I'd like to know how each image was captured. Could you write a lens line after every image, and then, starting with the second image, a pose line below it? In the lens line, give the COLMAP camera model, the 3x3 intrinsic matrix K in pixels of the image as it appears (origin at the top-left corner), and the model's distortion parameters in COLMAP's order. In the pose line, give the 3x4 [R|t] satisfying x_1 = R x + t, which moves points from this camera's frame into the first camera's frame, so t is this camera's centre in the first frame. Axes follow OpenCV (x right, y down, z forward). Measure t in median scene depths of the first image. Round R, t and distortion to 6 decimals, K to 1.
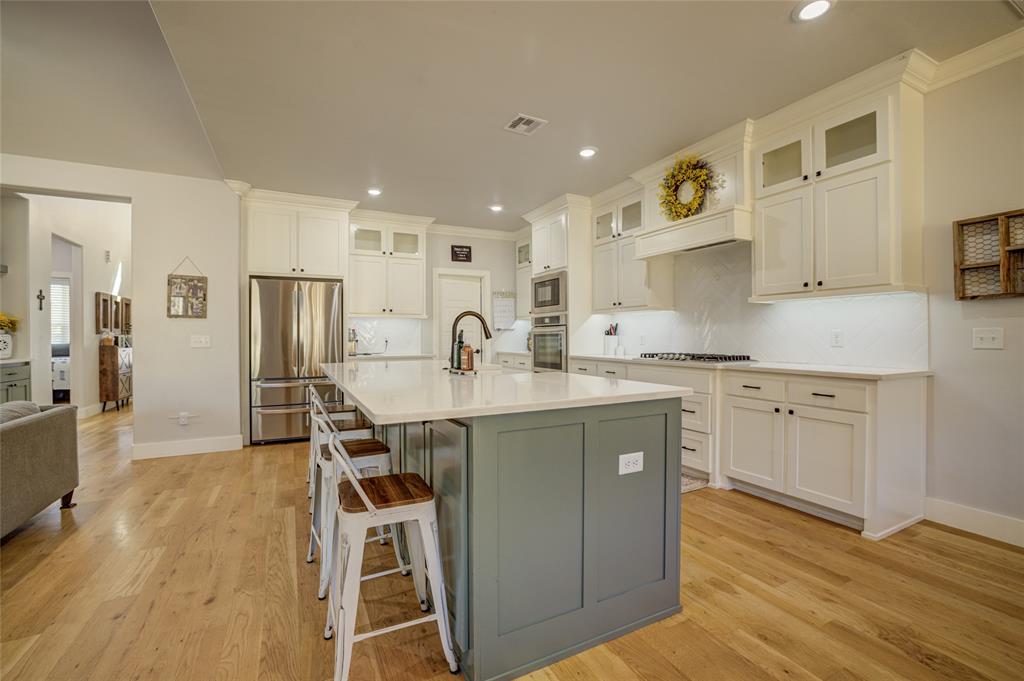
lens RADIAL K [[447.9, 0, 511.4], [0, 447.9, 337.7], [0, 0, 1]] dist [-0.017792, 0.001468]
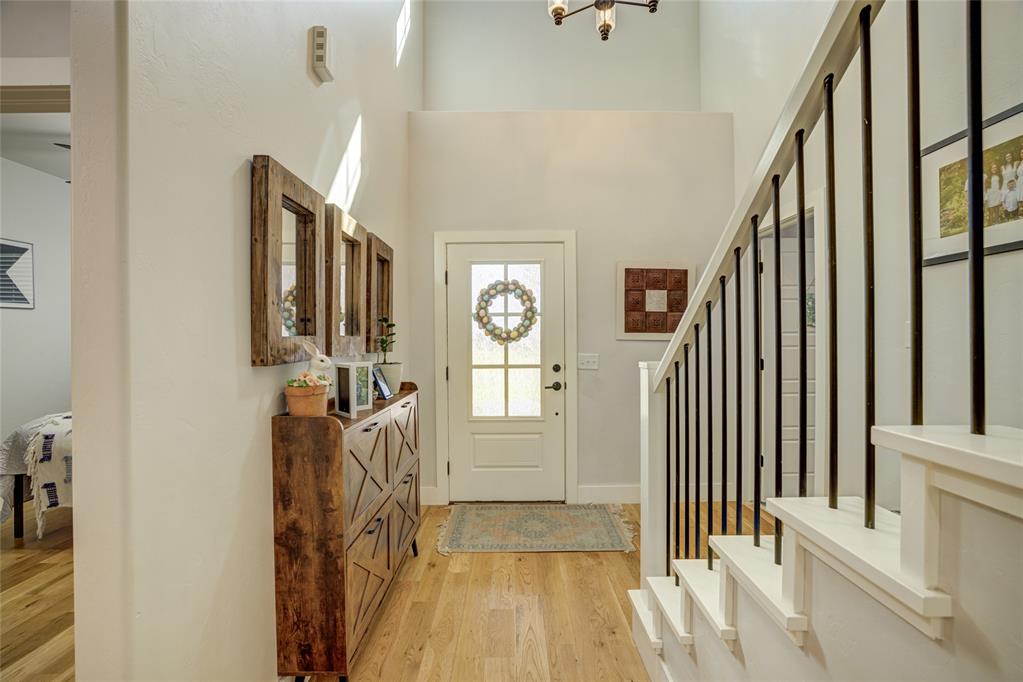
lens RADIAL K [[447.4, 0, 509.6], [0, 447.4, 336.0], [0, 0, 1]] dist [-0.017792, 0.001468]
pose [[0.897327, -0.001183, -0.441365, -0.726672], [0.002657, 0.999993, 0.002722, -0.022299], [0.441358, -0.003615, 0.897324, 0.847255]]
